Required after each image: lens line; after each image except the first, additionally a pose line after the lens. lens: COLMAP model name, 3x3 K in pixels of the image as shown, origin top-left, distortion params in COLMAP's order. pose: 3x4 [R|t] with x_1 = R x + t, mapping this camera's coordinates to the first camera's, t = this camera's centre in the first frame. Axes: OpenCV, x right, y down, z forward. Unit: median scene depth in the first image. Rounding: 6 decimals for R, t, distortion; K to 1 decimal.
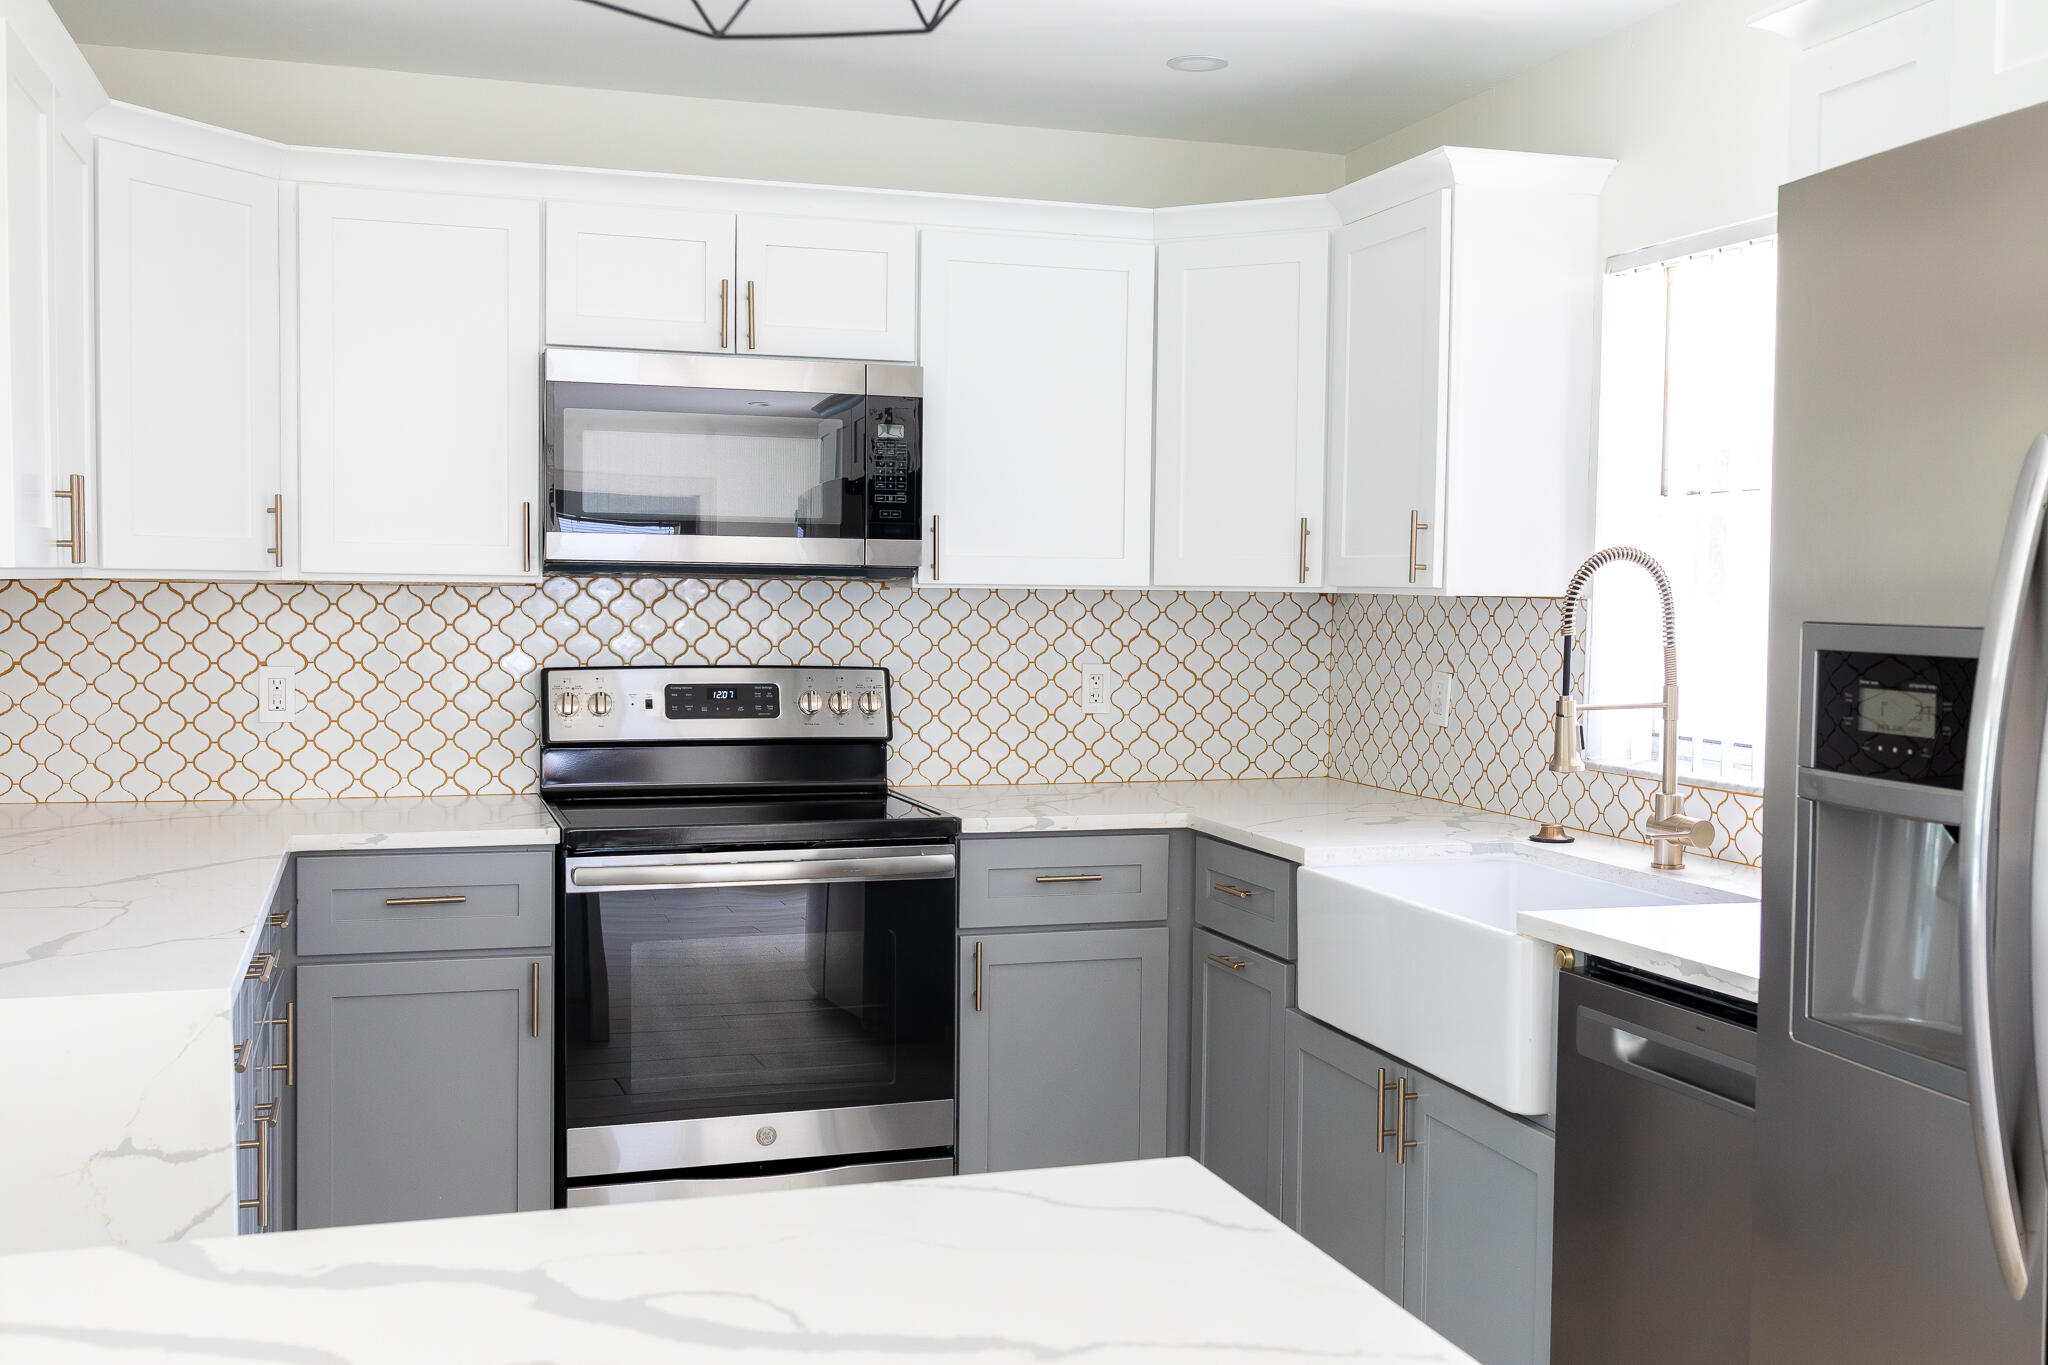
lens RADIAL K [[1963.5, 0, 1024.0], [0, 1963.5, 682.5], [0, 0, 1]] dist [0.012571, -0.005210]
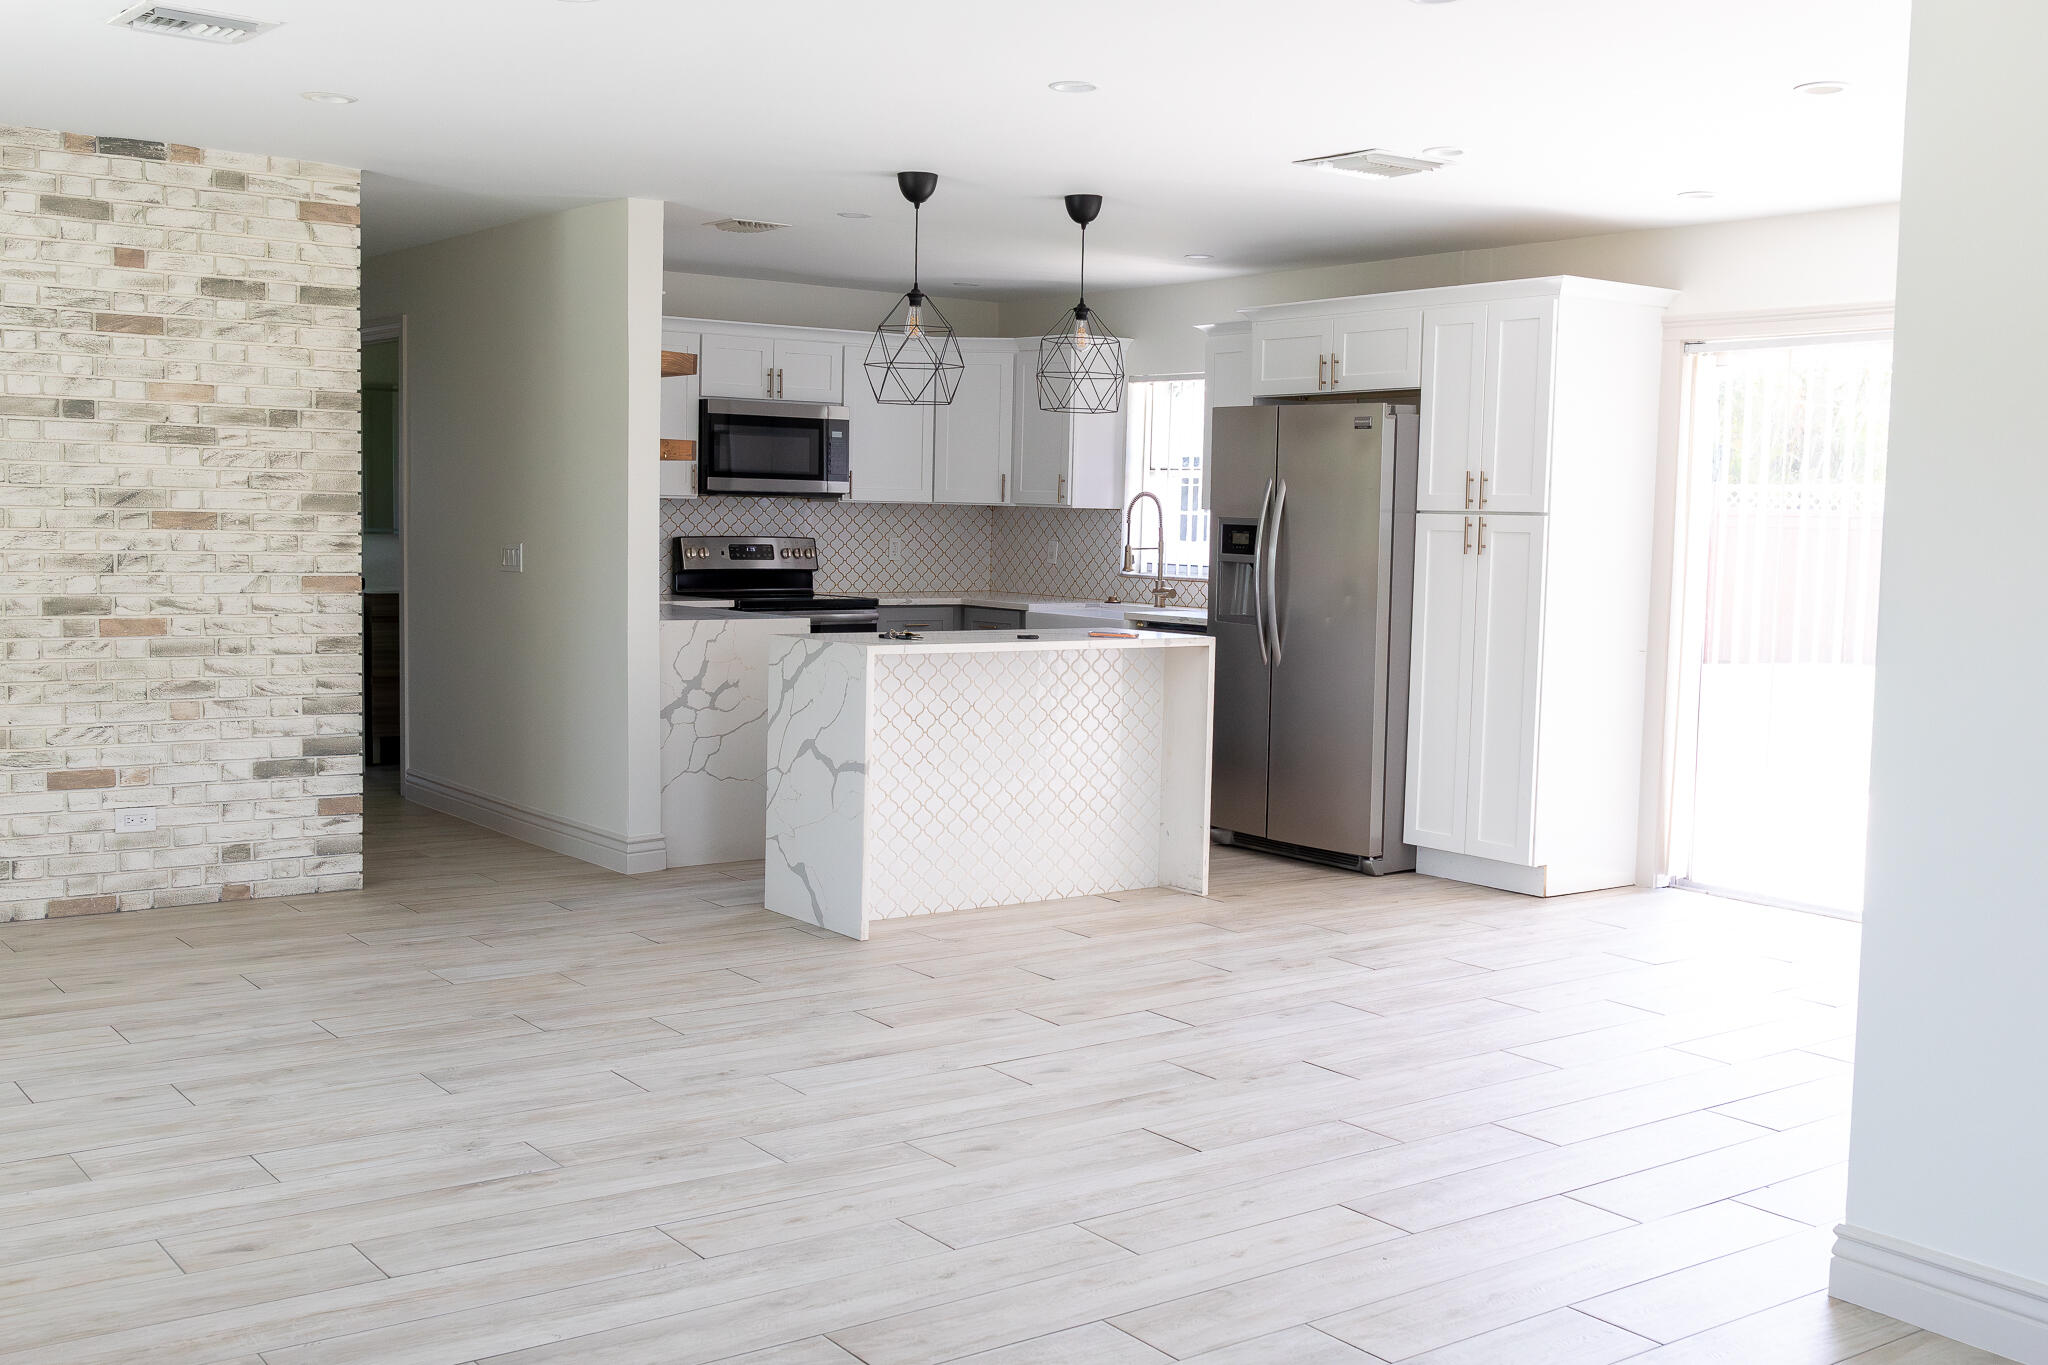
lens RADIAL K [[2073.8, 0, 1024.0], [0, 2073.8, 682.5], [0, 0, 1]] dist [0.006933, -0.007216]
pose [[0.945545, -0.018627, 0.324957, -0.632503], [0.004093, 0.998963, 0.045350, 0.052117], [-0.325465, -0.041550, 0.944641, -1.340426]]
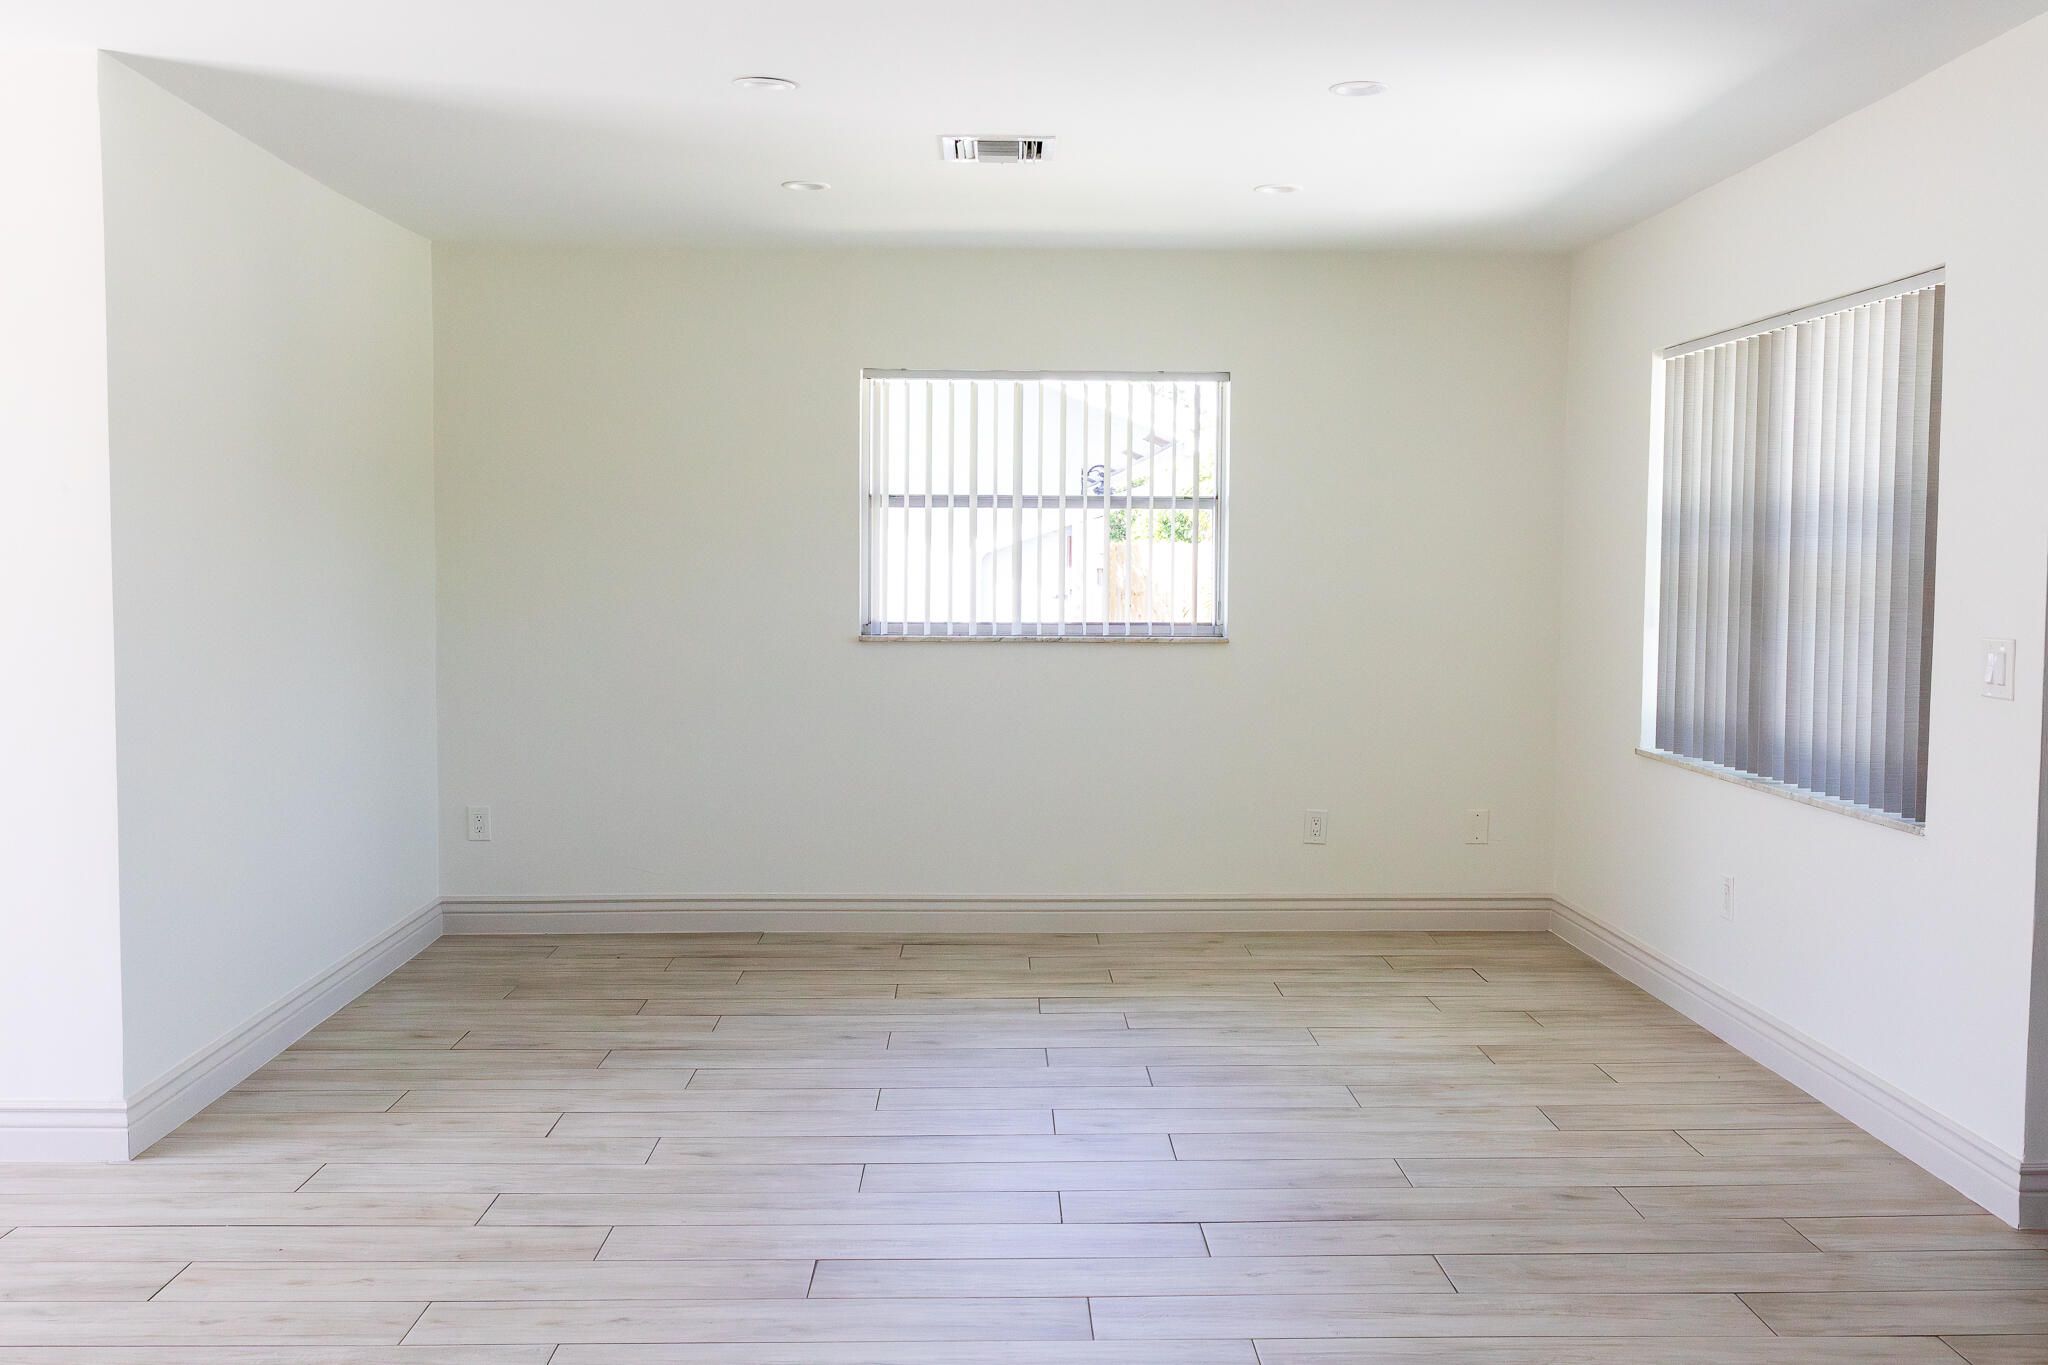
lens RADIAL K [[1963.5, 0, 1024.0], [0, 1963.5, 682.5], [0, 0, 1]] dist [0.012571, -0.005210]
pose [[-0.958913, -0.038972, 0.281009, -0.768382], [-0.008882, 0.994158, 0.107566, -0.016204], [-0.283560, 0.100650, -0.953658, 0.189711]]
